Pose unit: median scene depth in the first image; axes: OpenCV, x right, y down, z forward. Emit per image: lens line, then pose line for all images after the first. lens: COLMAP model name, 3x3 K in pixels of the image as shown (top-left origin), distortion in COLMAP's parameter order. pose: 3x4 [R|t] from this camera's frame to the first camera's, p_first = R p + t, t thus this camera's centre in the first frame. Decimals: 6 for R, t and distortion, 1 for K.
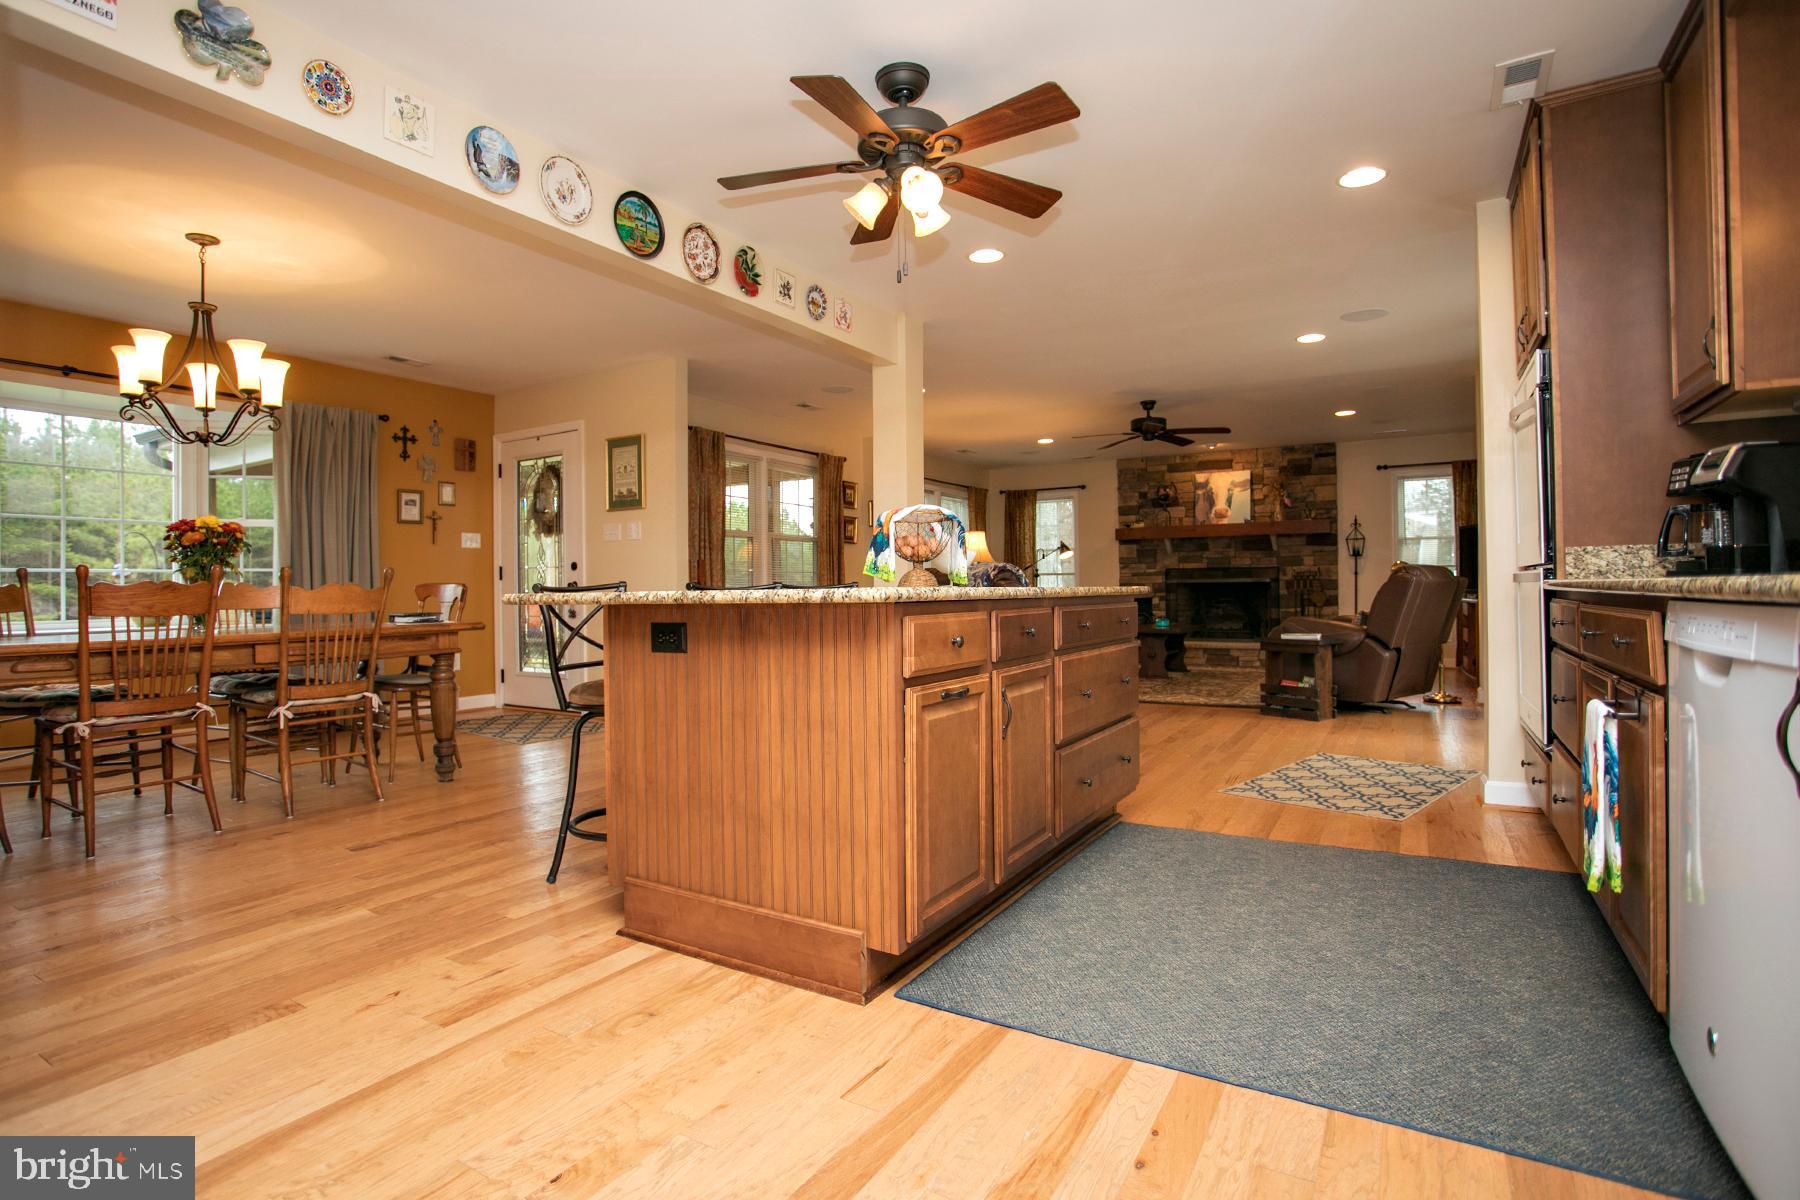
lens RADIAL K [[897.4, 0, 869.4], [0, 897.4, 590.8], [0, 0, 1]] dist [-0.073685, 0.039375]
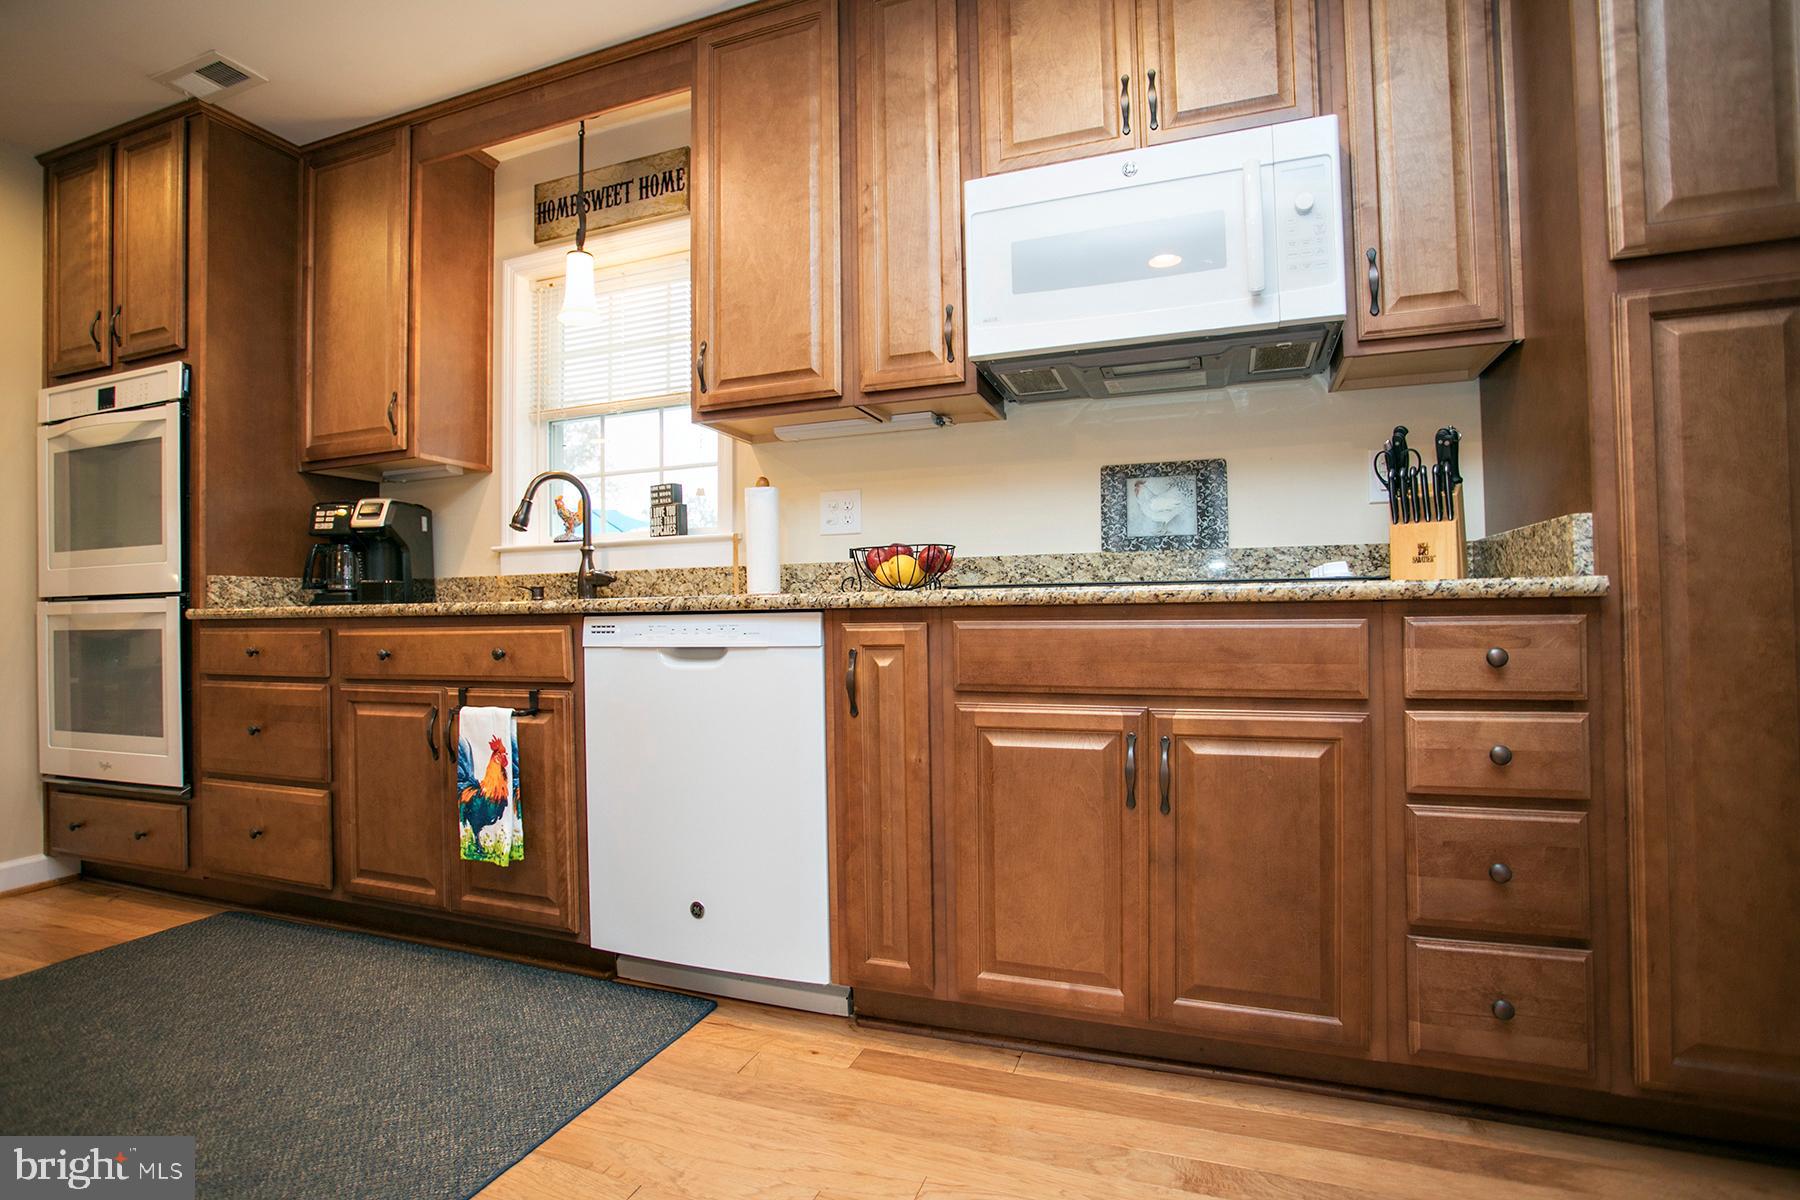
lens RADIAL K [[874.4, 0, 896.9], [0, 874.4, 602.7], [0, 0, 1]] dist [-0.078046, 0.034167]
pose [[-0.196615, 0.029055, 0.980050, -0.259332], [0.016704, 0.999515, -0.026281, 0.017173], [-0.980338, 0.011204, -0.197005, 0.437876]]
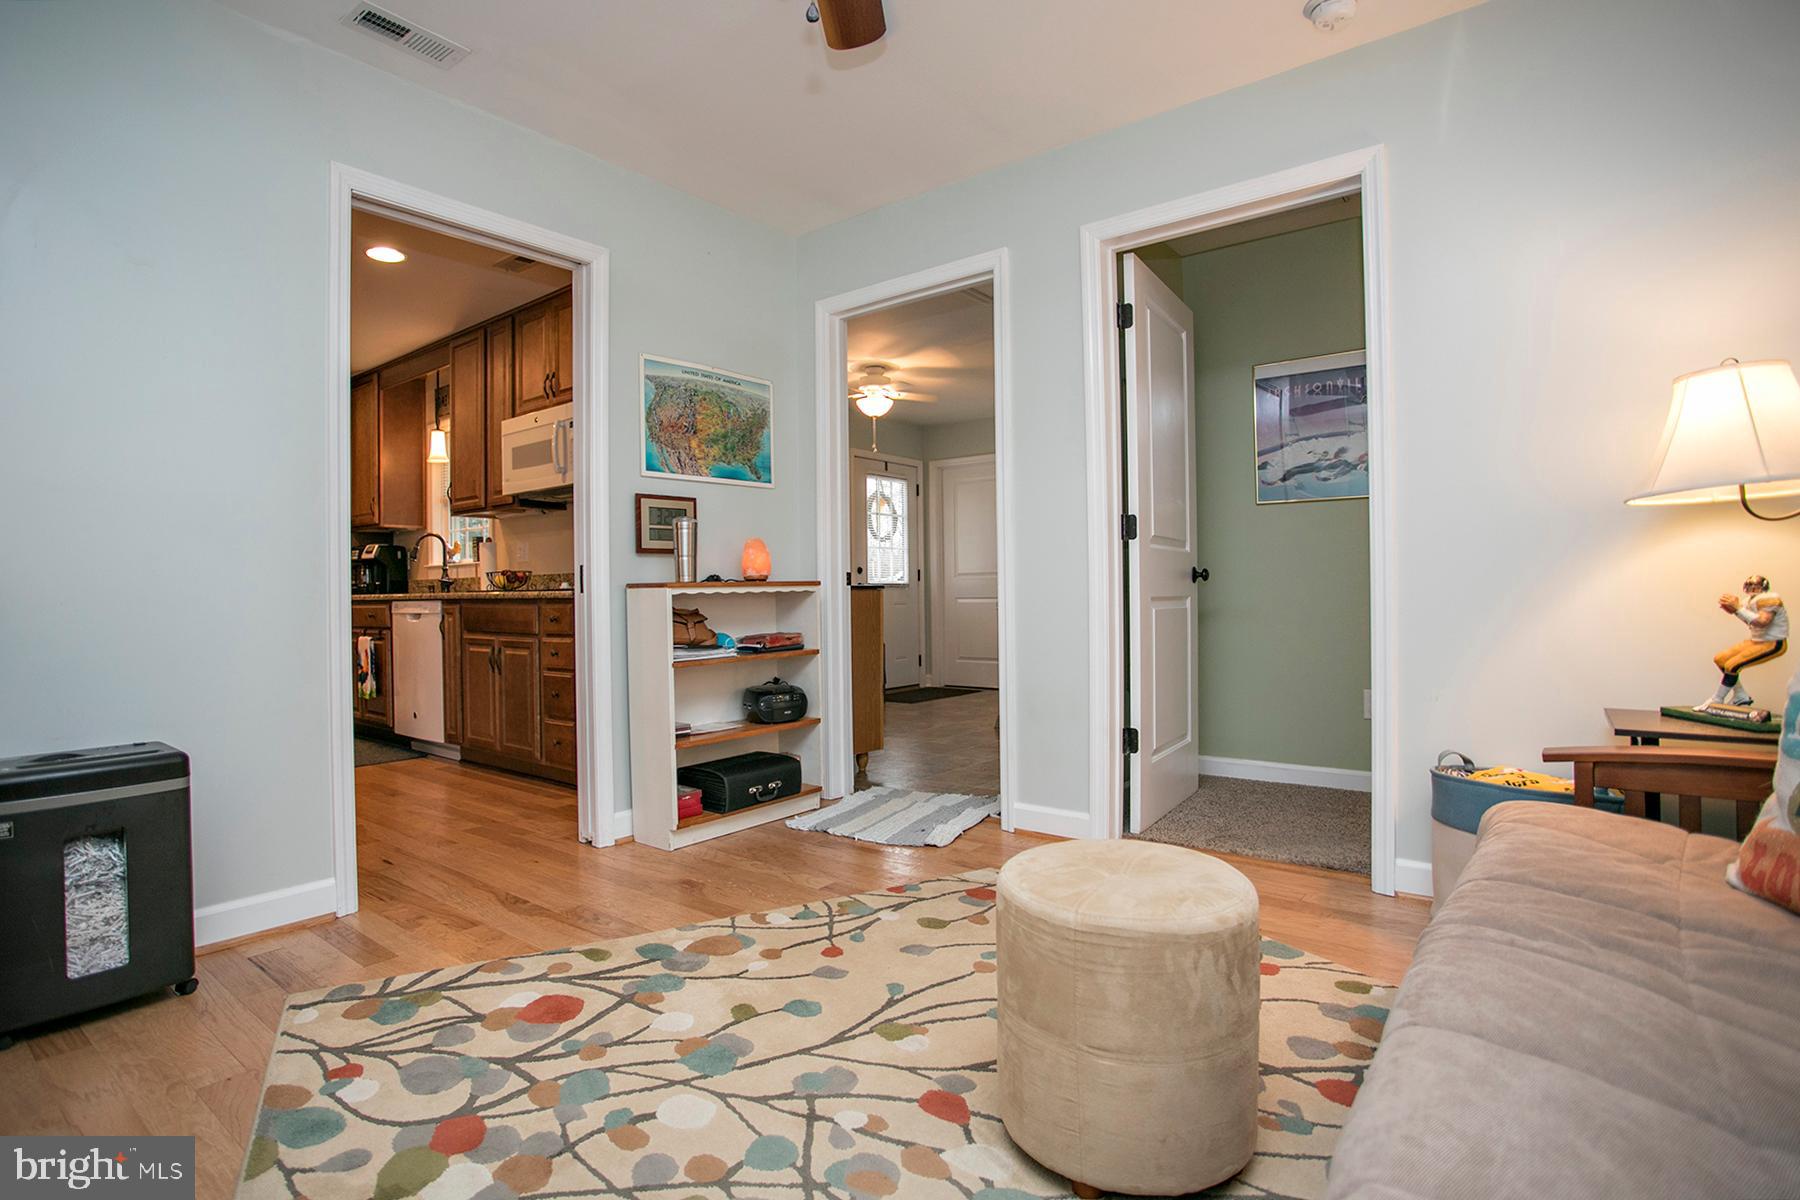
lens RADIAL K [[875.4, 0, 897.2], [0, 875.4, 592.4], [0, 0, 1]] dist [-0.082515, 0.036896]
pose [[0.093035, 0.004154, 0.995654, -1.196542], [0.017421, 0.999831, -0.005799, 0.016153], [-0.995510, 0.017885, 0.092947, -0.684810]]
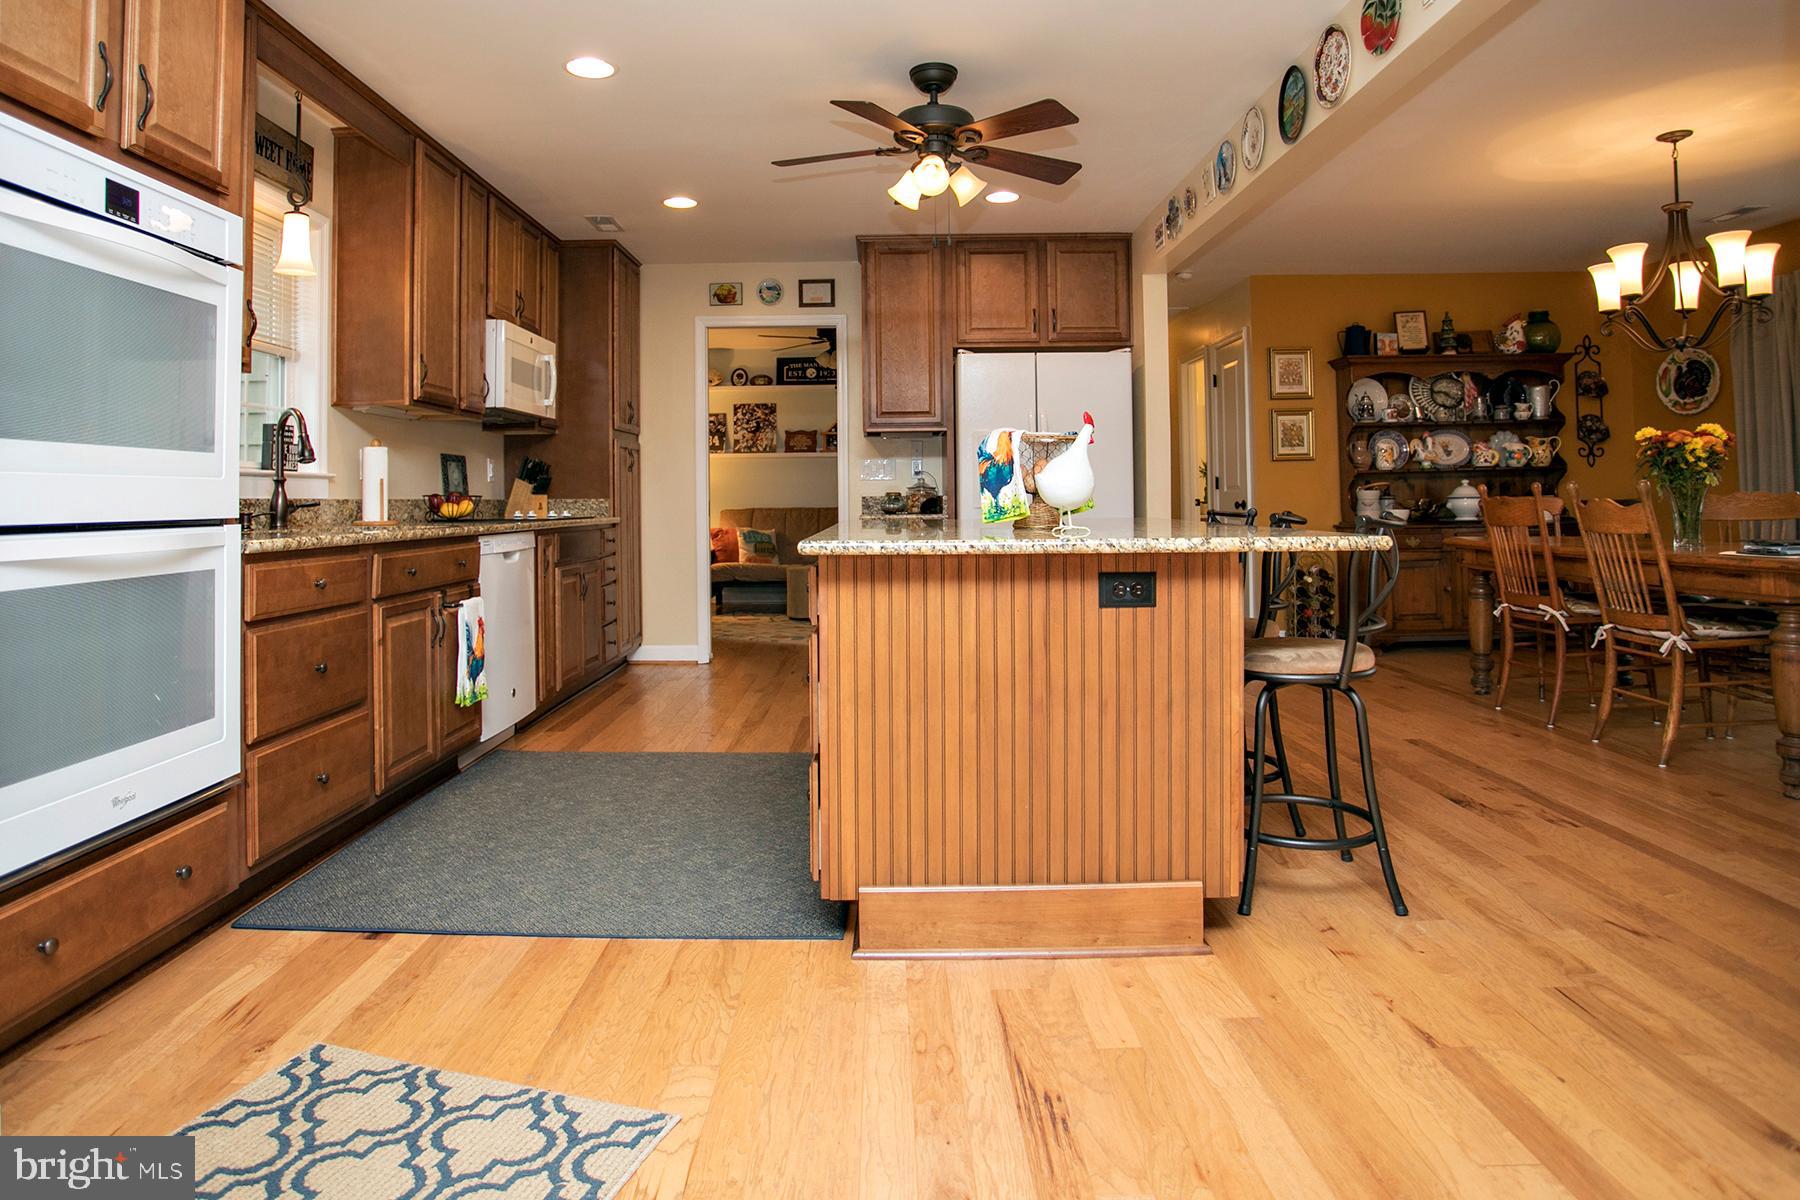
lens RADIAL K [[1049.6, 0, 856.9], [0, 1049.6, 476.0], [0, 0, 1]] dist [-0.073694, 0.029847]
pose [[-0.859569, 0.010509, -0.510911, 0.790277], [0.019361, 0.999740, -0.012010, -0.047429], [0.510653, -0.020215, -0.859550, 2.029768]]
